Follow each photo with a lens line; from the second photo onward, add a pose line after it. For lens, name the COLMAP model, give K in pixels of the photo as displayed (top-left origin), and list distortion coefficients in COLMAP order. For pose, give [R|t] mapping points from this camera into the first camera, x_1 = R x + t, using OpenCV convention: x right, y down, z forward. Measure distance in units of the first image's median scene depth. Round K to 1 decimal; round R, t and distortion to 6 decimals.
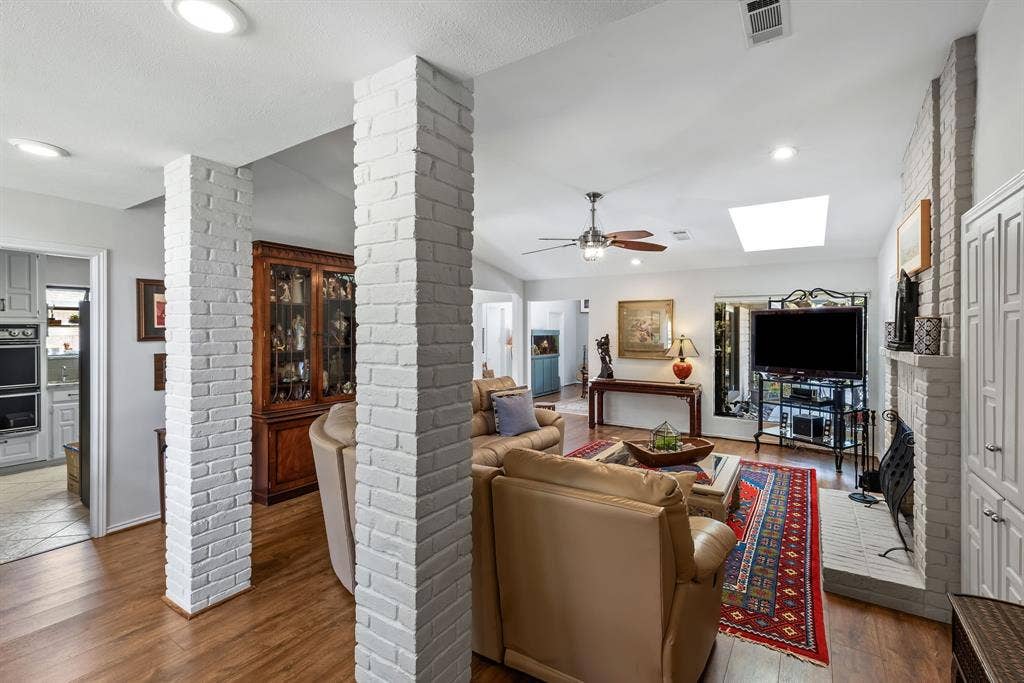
lens RADIAL K [[461.6, 0, 512.1], [0, 461.6, 335.5], [0, 0, 1]] dist [0.008053, -0.001782]
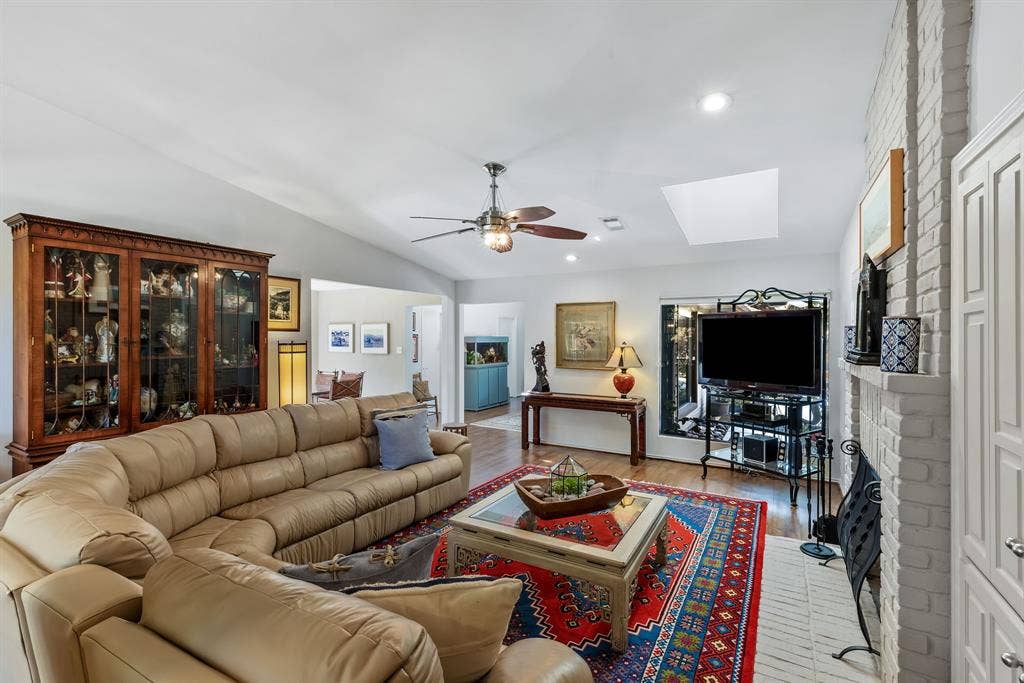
lens RADIAL K [[461.6, 0, 513.5], [0, 461.6, 342.7], [0, 0, 1]] dist [0.008053, -0.001782]
pose [[0.998930, -0.000083, 0.046245, 0.179109], [0.000040, 1.000000, 0.000924, -0.001455], [-0.046245, -0.000921, 0.998930, 0.209040]]
